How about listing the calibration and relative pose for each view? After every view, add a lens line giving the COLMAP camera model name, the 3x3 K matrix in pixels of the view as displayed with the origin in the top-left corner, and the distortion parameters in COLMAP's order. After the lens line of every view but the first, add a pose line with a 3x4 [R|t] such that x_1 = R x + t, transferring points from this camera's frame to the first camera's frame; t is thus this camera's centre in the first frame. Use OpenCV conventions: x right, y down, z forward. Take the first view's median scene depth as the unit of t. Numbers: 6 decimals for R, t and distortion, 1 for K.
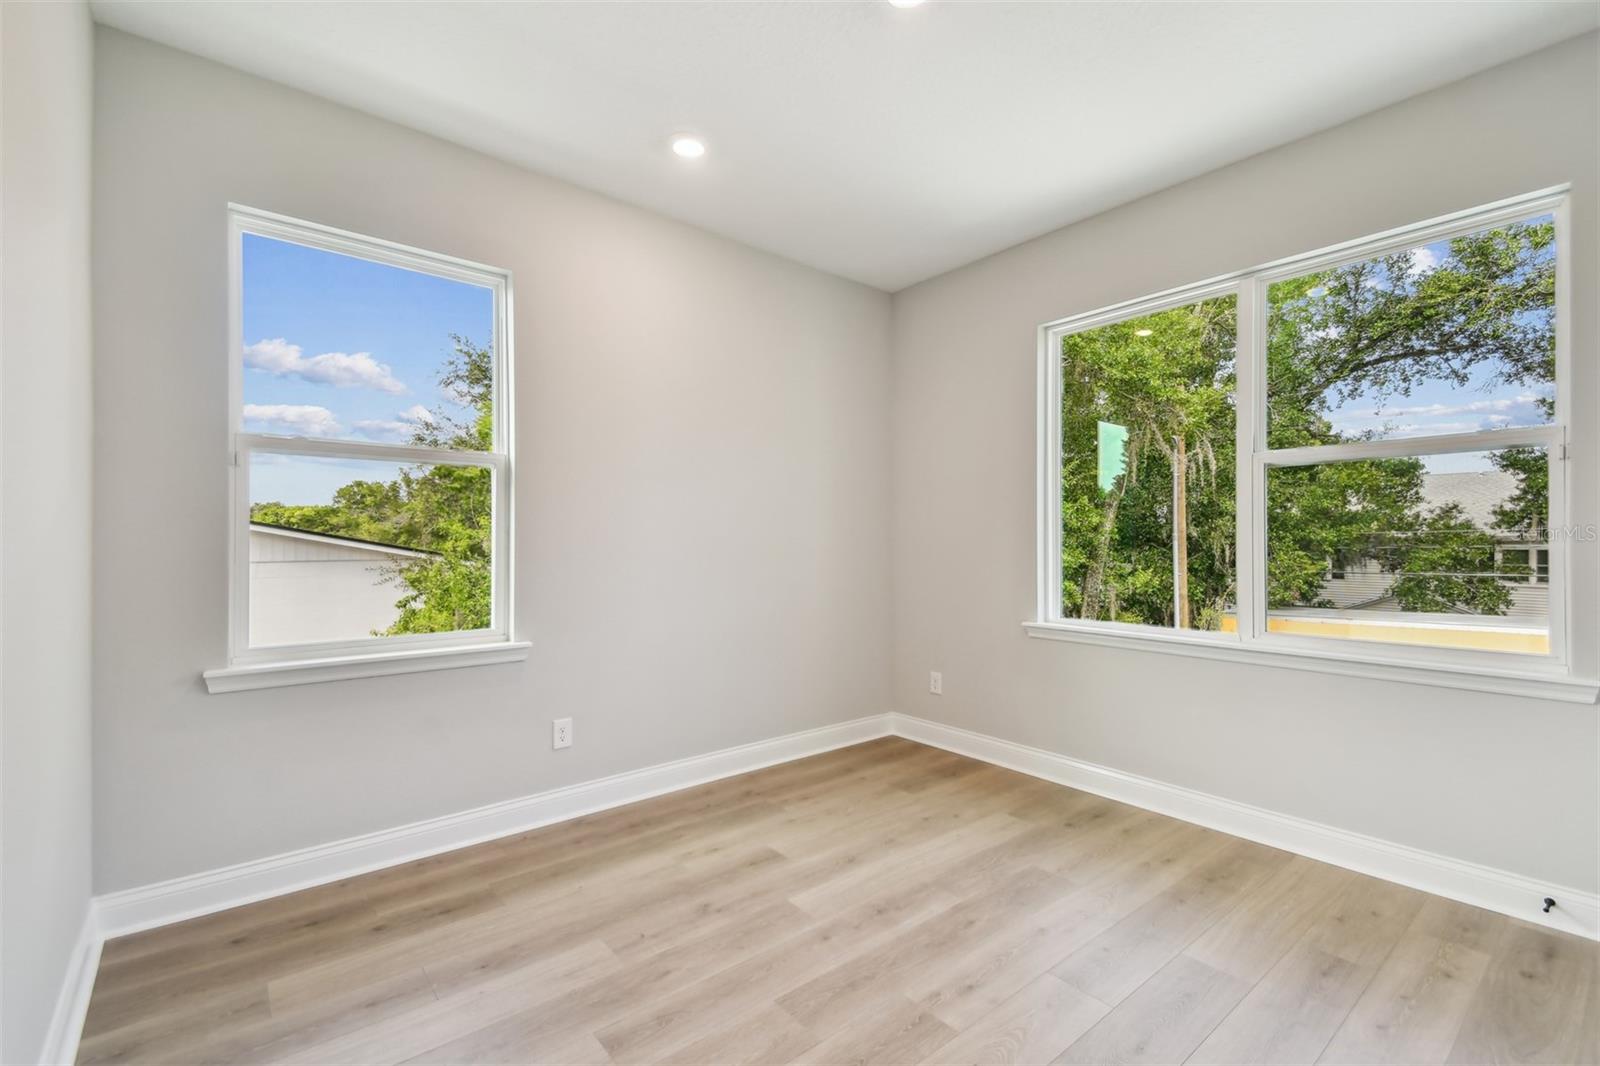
lens RADIAL K [[704.4, 0, 804.6], [0, 704.4, 543.8], [0, 0, 1]] dist [0.041512, -0.003103]
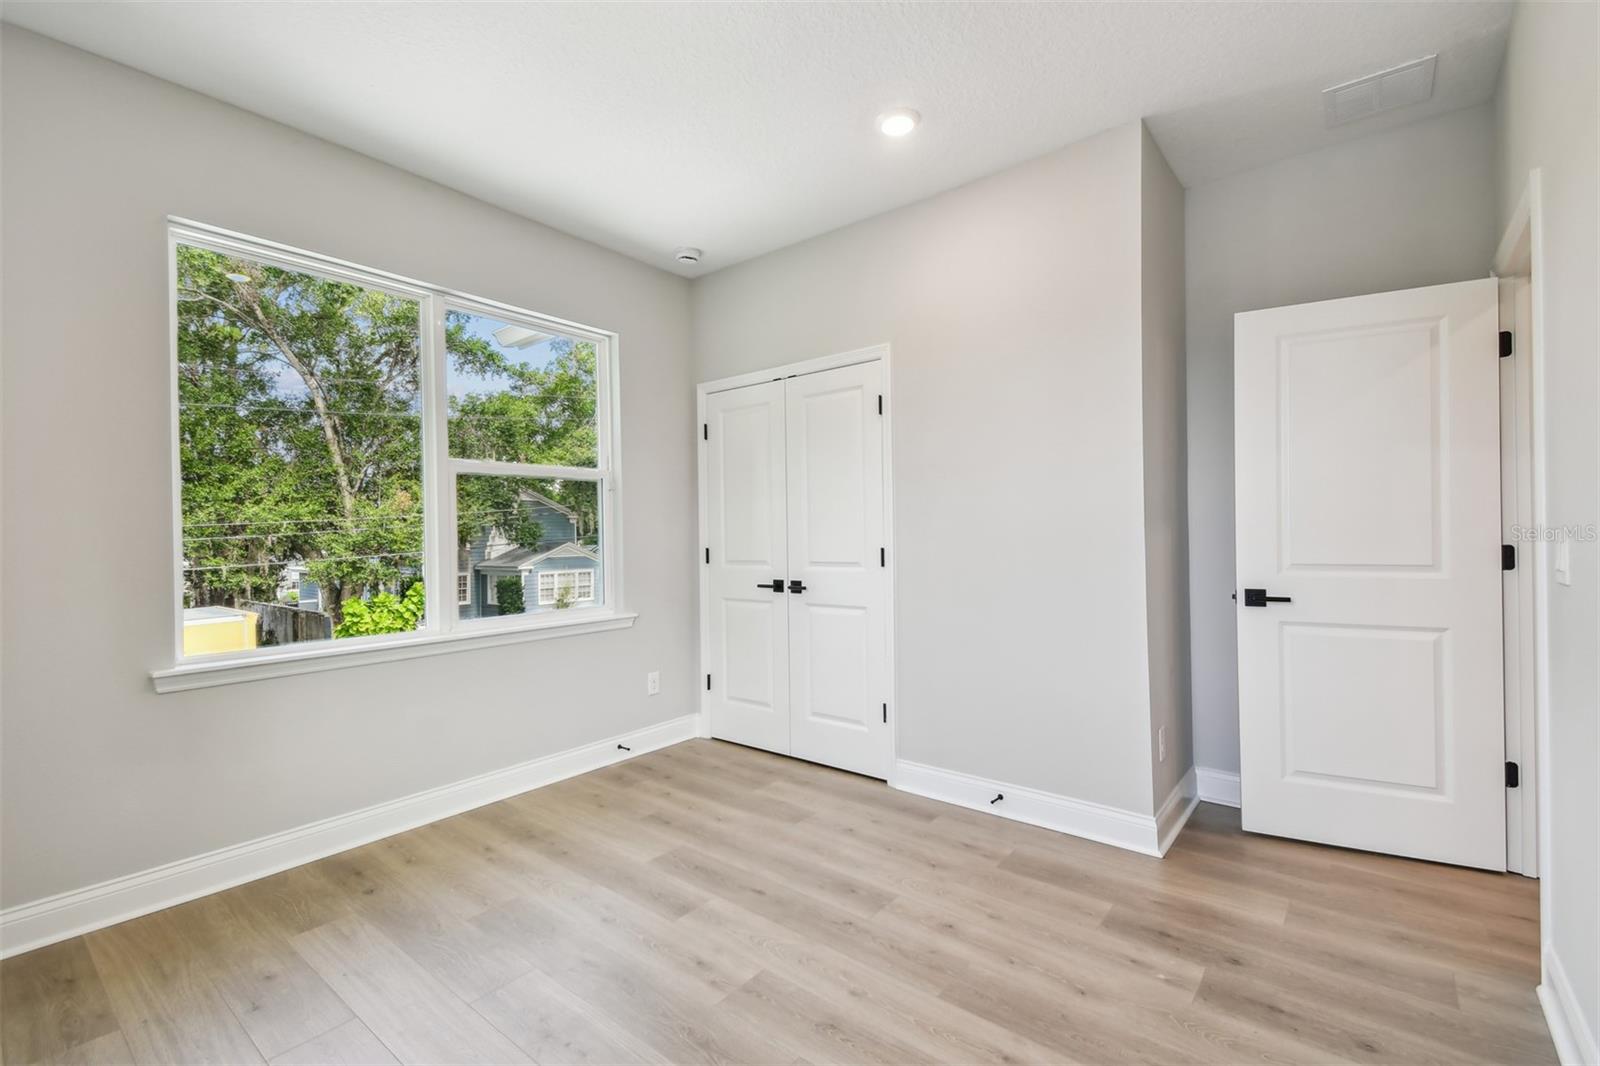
lens RADIAL K [[704.4, 0, 800.4], [0, 704.4, 533.2], [0, 0, 1]] dist [0.041512, -0.003103]
pose [[-0.199746, 0.005808, 0.979831, -0.565112], [0.013185, 0.999908, -0.003239, -0.003599], [-0.979759, 0.012272, -0.199804, 0.721721]]
